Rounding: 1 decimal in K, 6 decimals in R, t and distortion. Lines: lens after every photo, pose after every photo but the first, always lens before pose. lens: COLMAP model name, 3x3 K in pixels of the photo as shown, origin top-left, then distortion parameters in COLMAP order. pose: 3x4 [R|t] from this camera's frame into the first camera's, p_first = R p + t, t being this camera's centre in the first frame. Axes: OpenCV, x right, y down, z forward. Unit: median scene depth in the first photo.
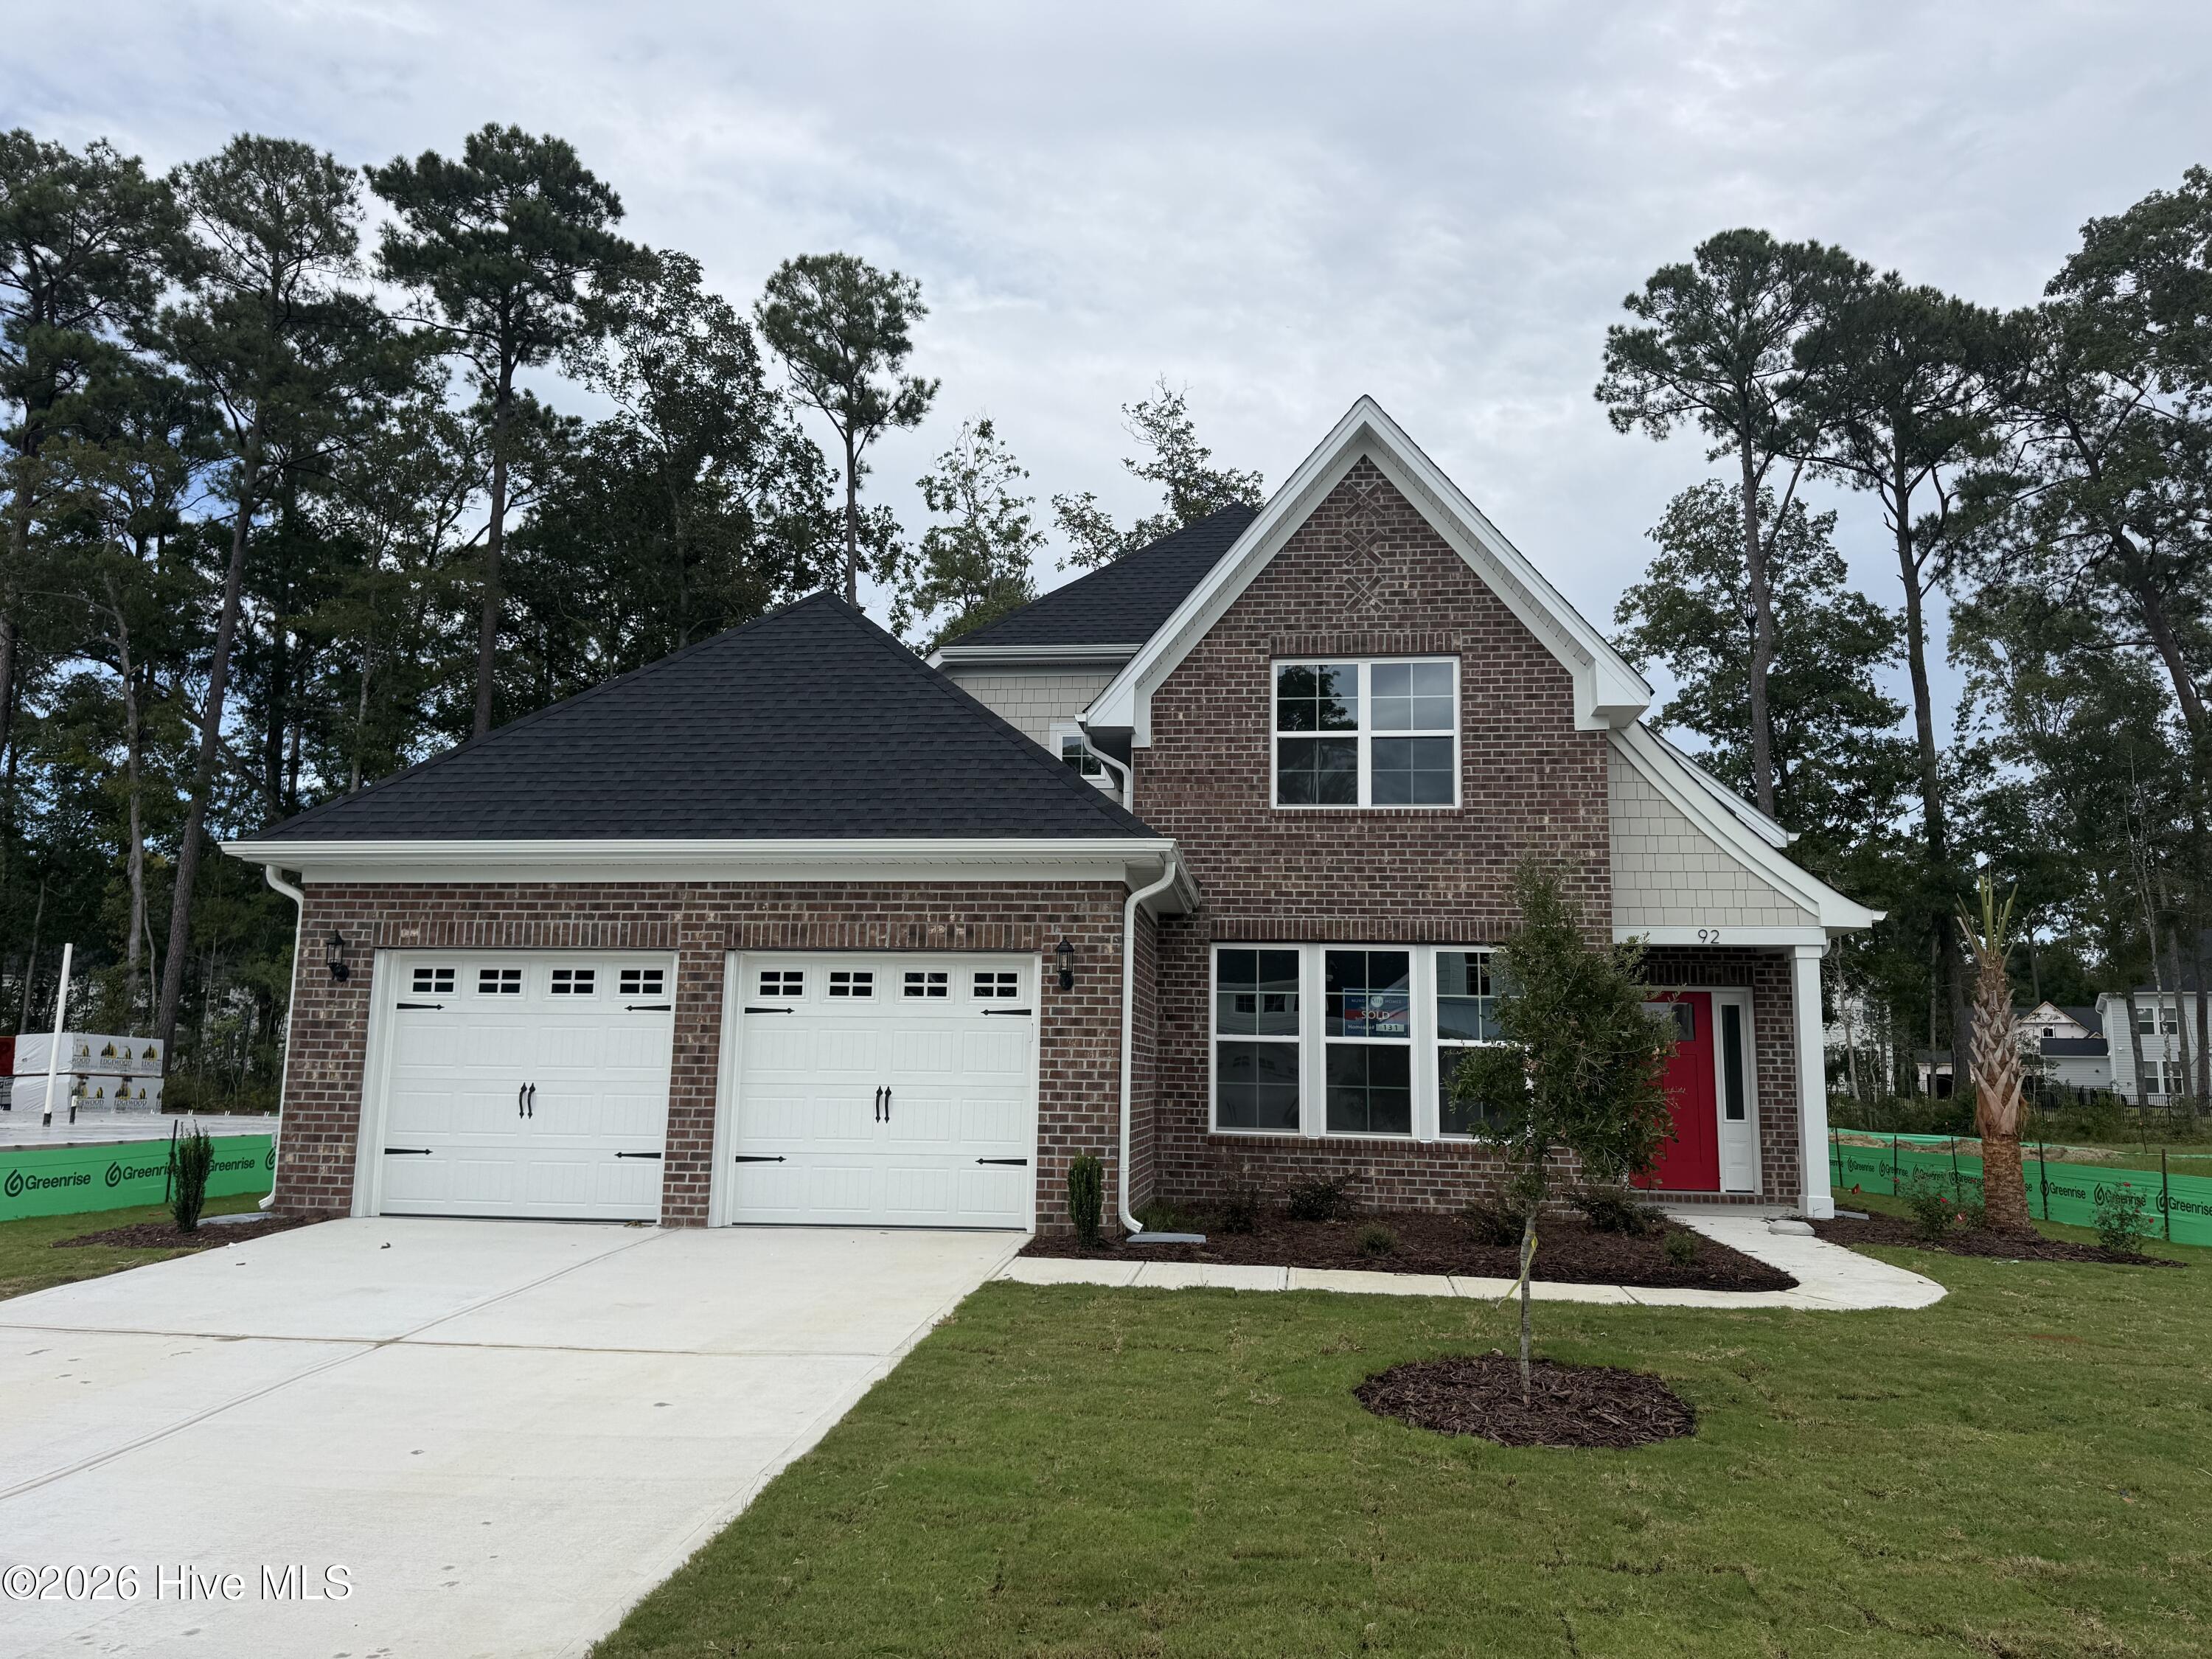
lens RADIAL K [[1593.2, 0, 1109.7], [0, 1593.2, 868.9], [0, 0, 1]] dist [0.158381, -0.194591]
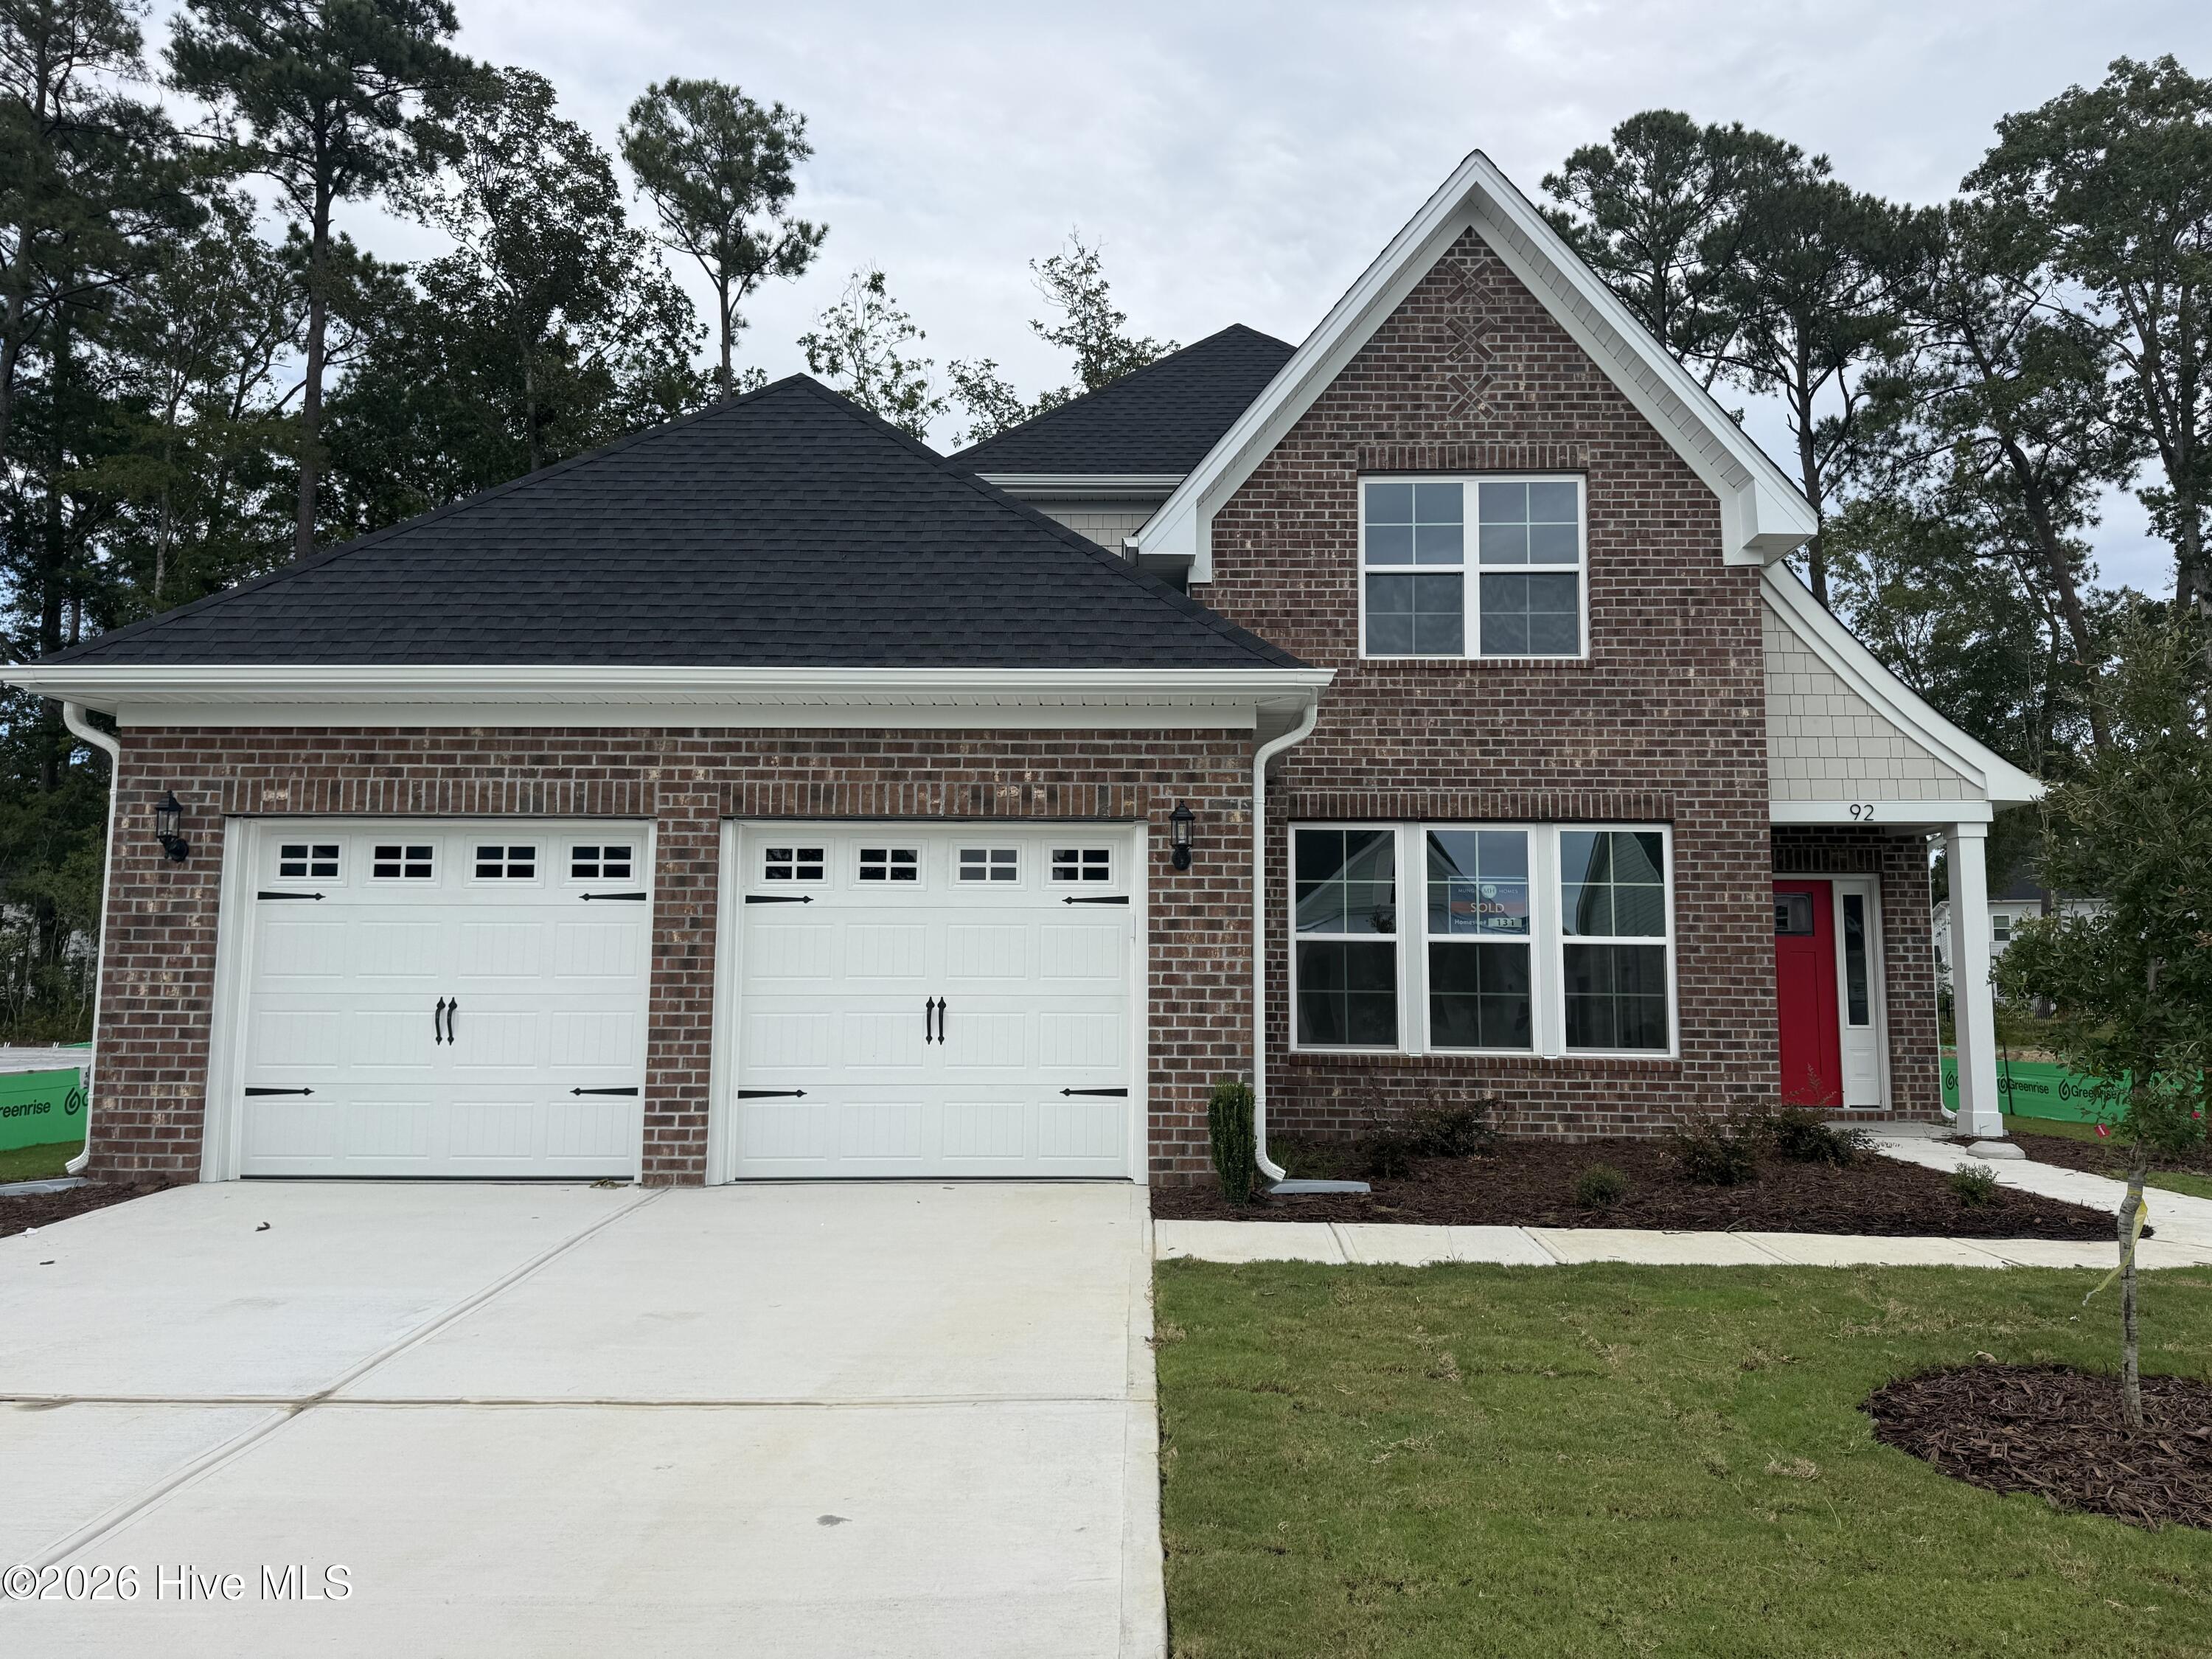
lens RADIAL K [[1608.4, 0, 1138.1], [0, 1608.4, 853.9], [0, 0, 1]] dist [0.147894, -0.215237]
pose [[0.993916, -0.002127, 0.110117, -0.107363], [-0.002508, 0.999117, 0.041936, 0.028869], [-0.110109, -0.041957, 0.993034, 0.188639]]
